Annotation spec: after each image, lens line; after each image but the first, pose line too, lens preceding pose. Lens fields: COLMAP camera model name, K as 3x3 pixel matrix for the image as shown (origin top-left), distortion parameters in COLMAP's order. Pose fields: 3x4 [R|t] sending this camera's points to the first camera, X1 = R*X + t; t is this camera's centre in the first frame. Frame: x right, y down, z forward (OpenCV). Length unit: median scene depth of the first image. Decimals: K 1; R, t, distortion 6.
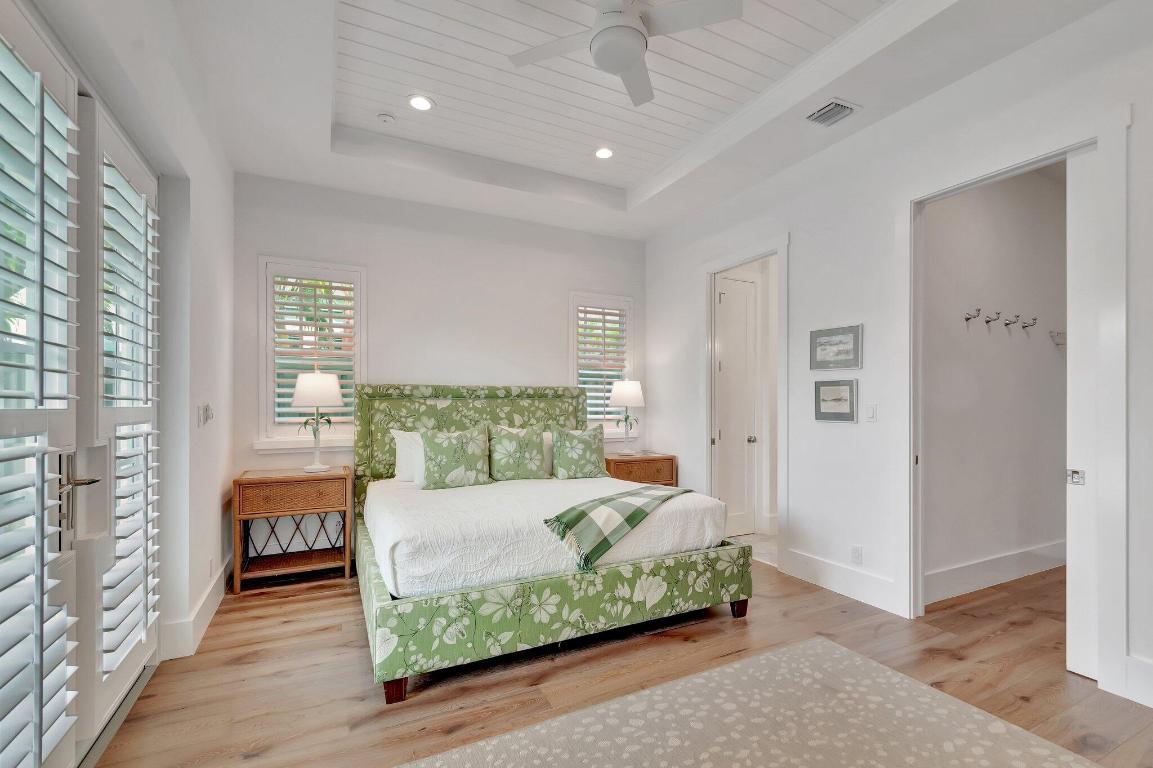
lens RADIAL K [[511.4, 0, 579.9], [0, 511.4, 396.5], [0, 0, 1]] dist [0.004265, 0.000288]
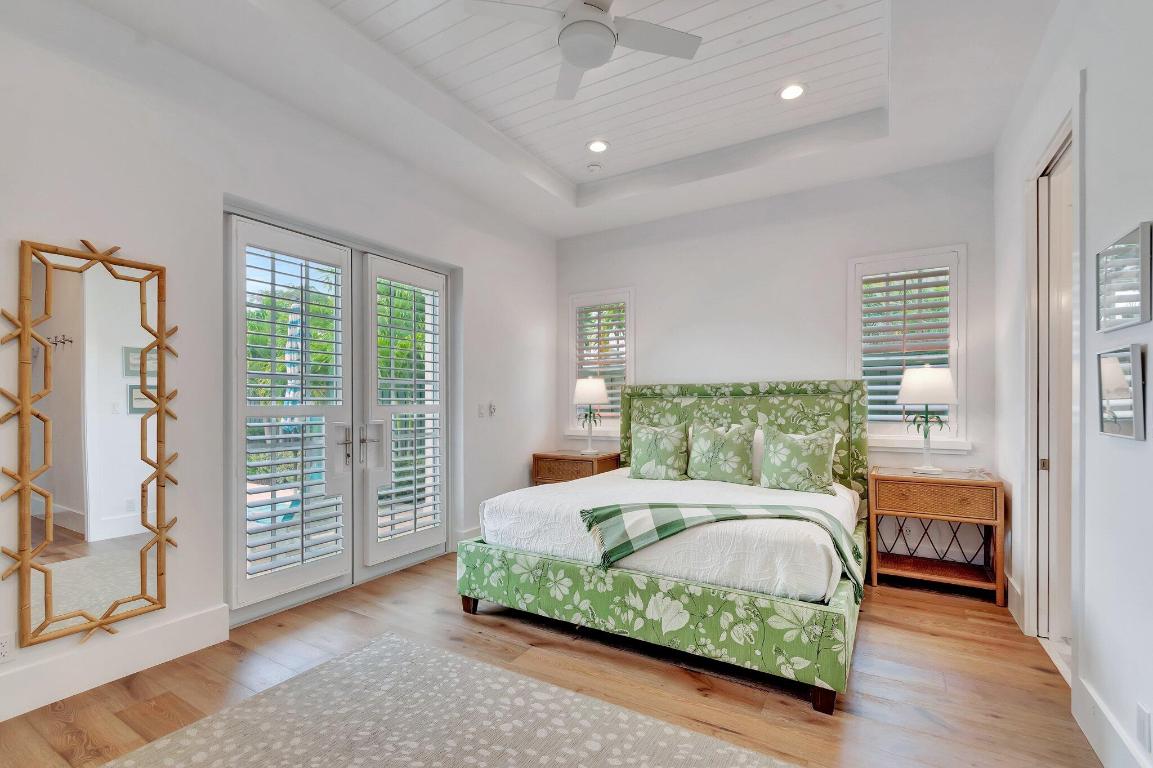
lens RADIAL K [[511.4, 0, 579.9], [0, 511.4, 396.5], [0, 0, 1]] dist [0.004265, 0.000288]
pose [[0.536655, -0.012015, -0.843716, 0.741613], [0.017562, 0.999841, -0.003068, 0.004684], [0.843619, -0.013171, 0.536781, 0.371059]]
